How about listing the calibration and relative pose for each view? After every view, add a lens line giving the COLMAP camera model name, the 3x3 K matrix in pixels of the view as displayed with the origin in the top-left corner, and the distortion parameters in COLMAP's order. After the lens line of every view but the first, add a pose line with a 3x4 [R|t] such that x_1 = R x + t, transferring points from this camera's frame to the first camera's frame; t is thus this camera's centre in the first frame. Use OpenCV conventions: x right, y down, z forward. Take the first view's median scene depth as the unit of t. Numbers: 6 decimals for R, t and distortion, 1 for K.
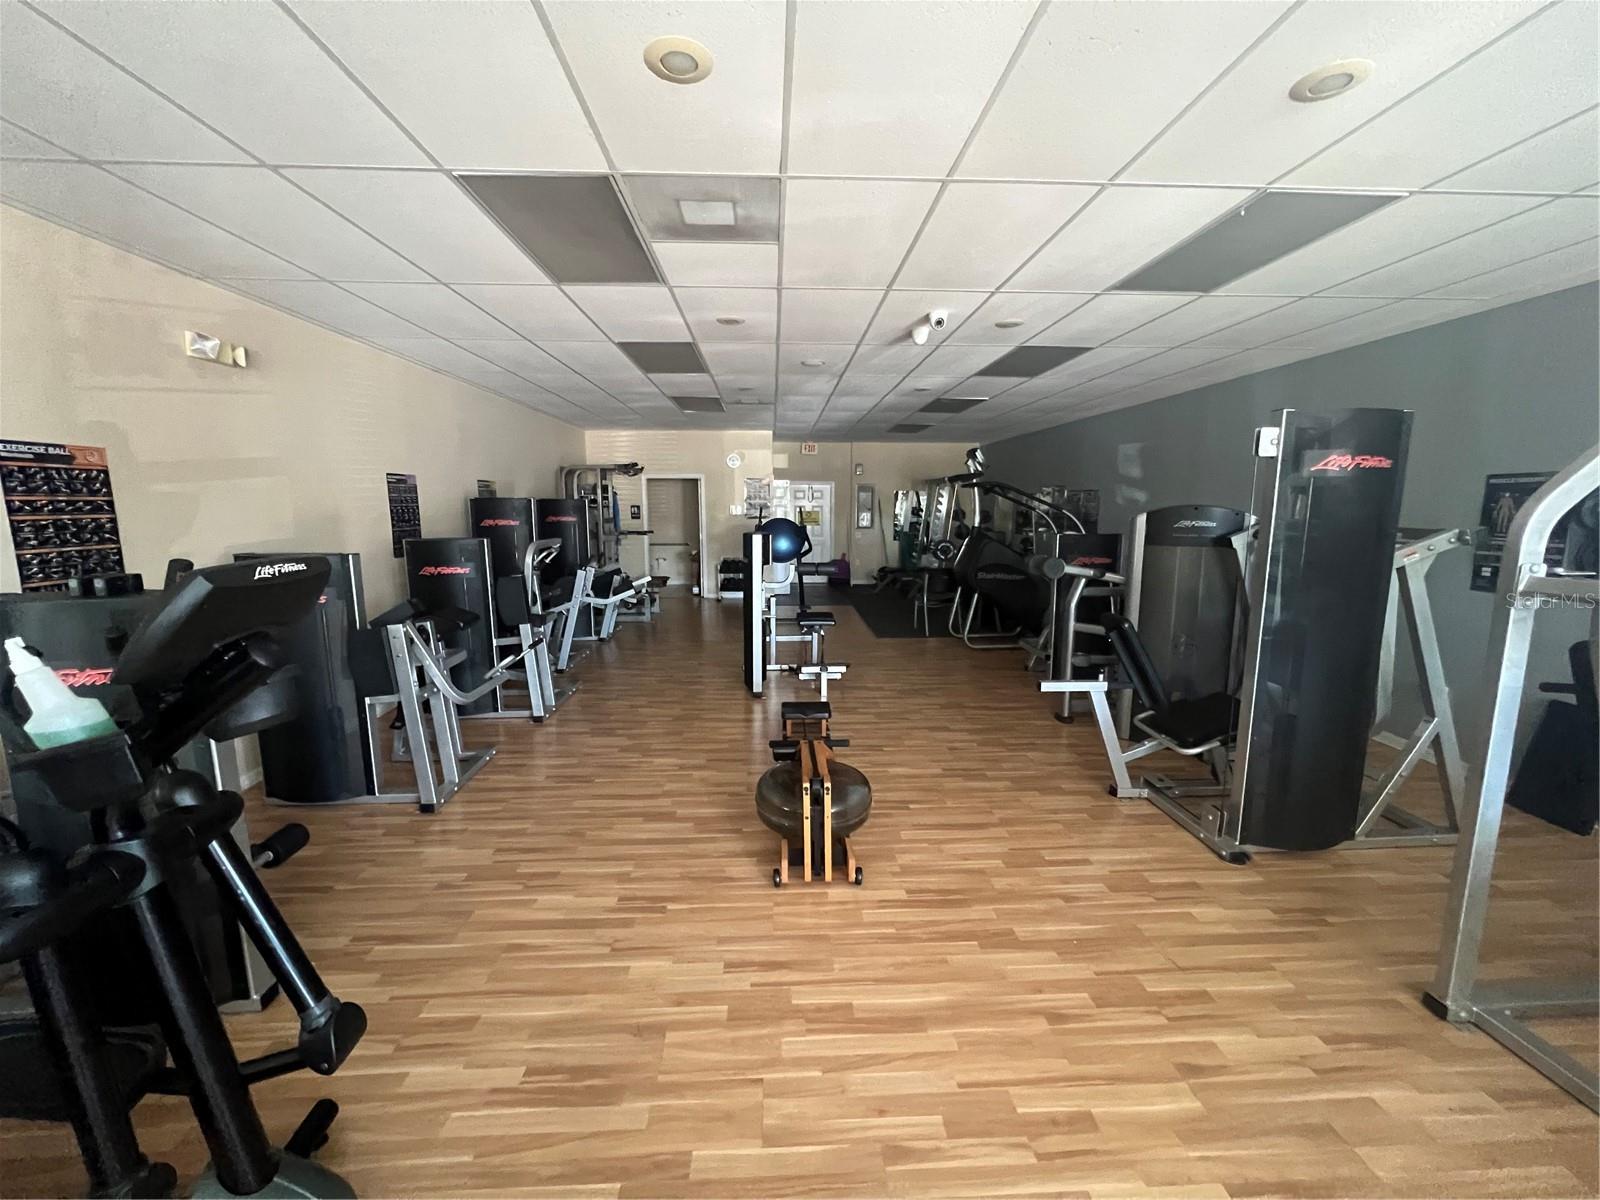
lens RADIAL K [[638.7, 0, 803.6], [0, 638.7, 603.6], [0, 0, 1]] dist [-0.002444, 0.000984]
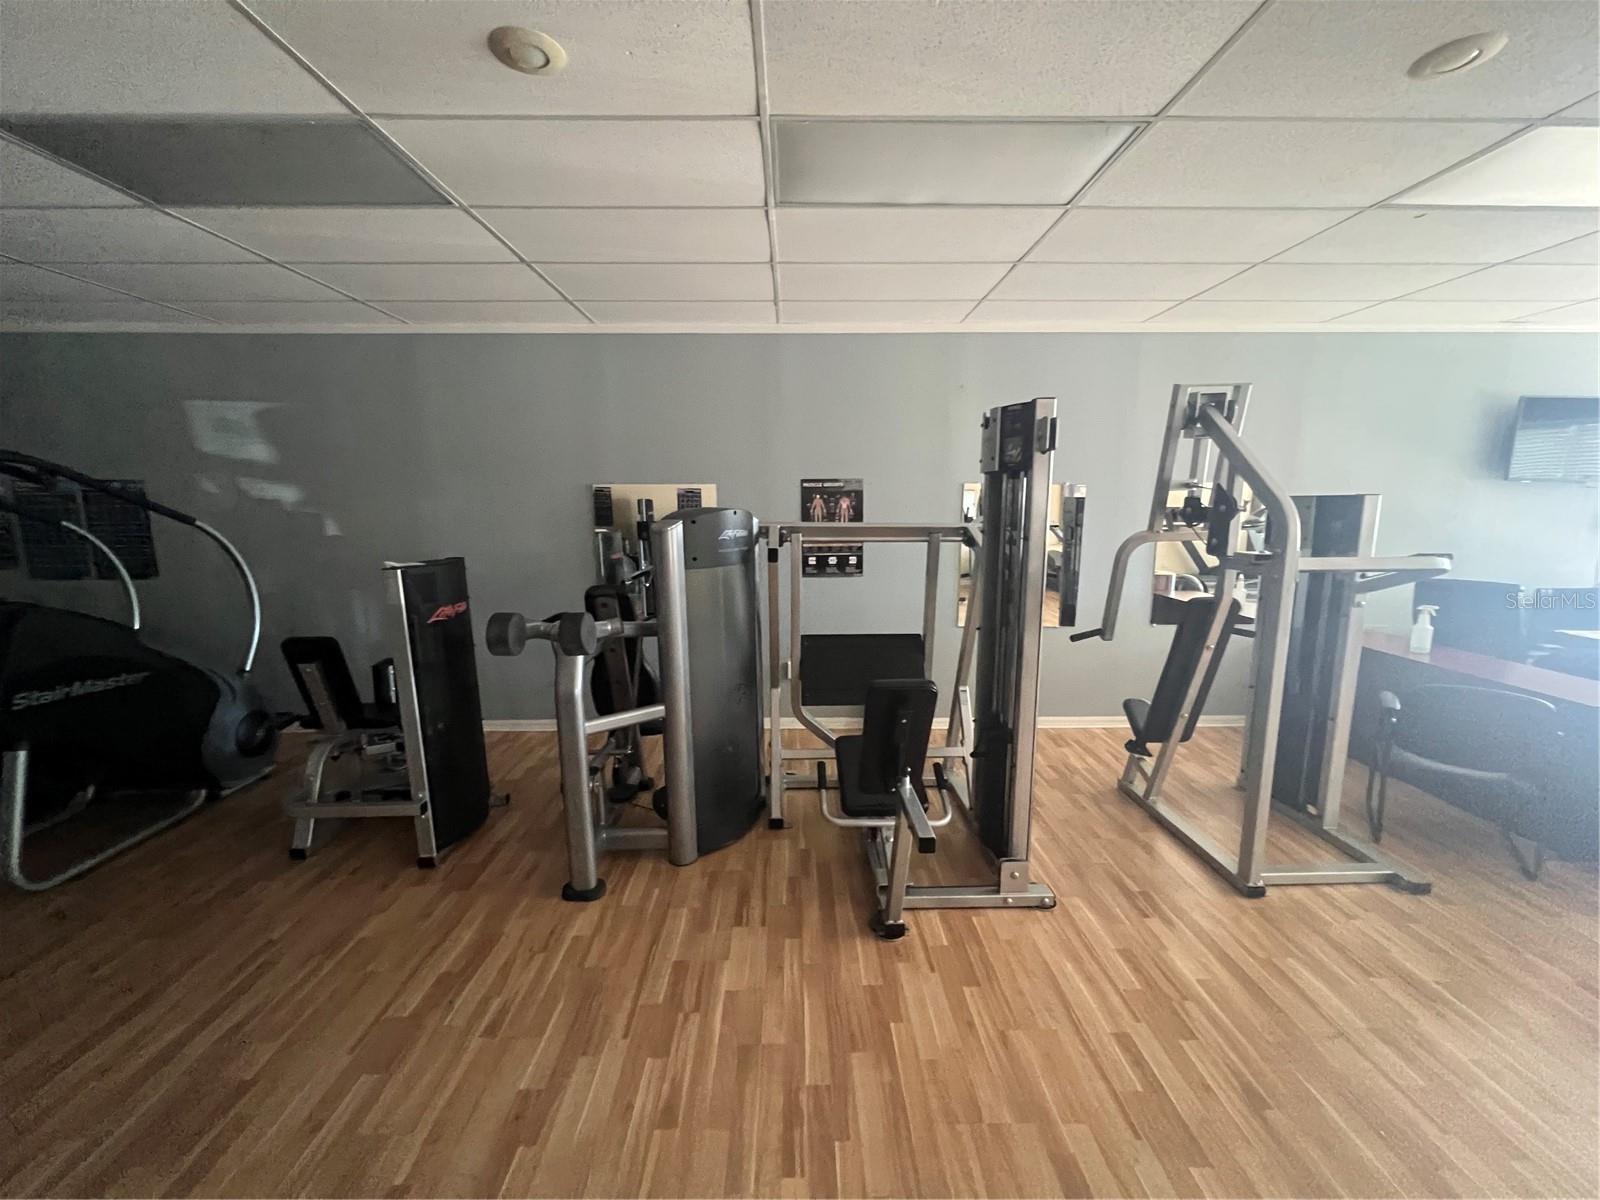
lens RADIAL K [[638.7, 0, 800.1], [0, 638.7, 602.2], [0, 0, 1]] dist [-0.002444, 0.000984]
pose [[0.036091, -0.155817, 0.987126, -0.133678], [0.159870, 0.975949, 0.148208, -0.164317], [-0.986478, 0.152463, 0.060133, 1.019334]]
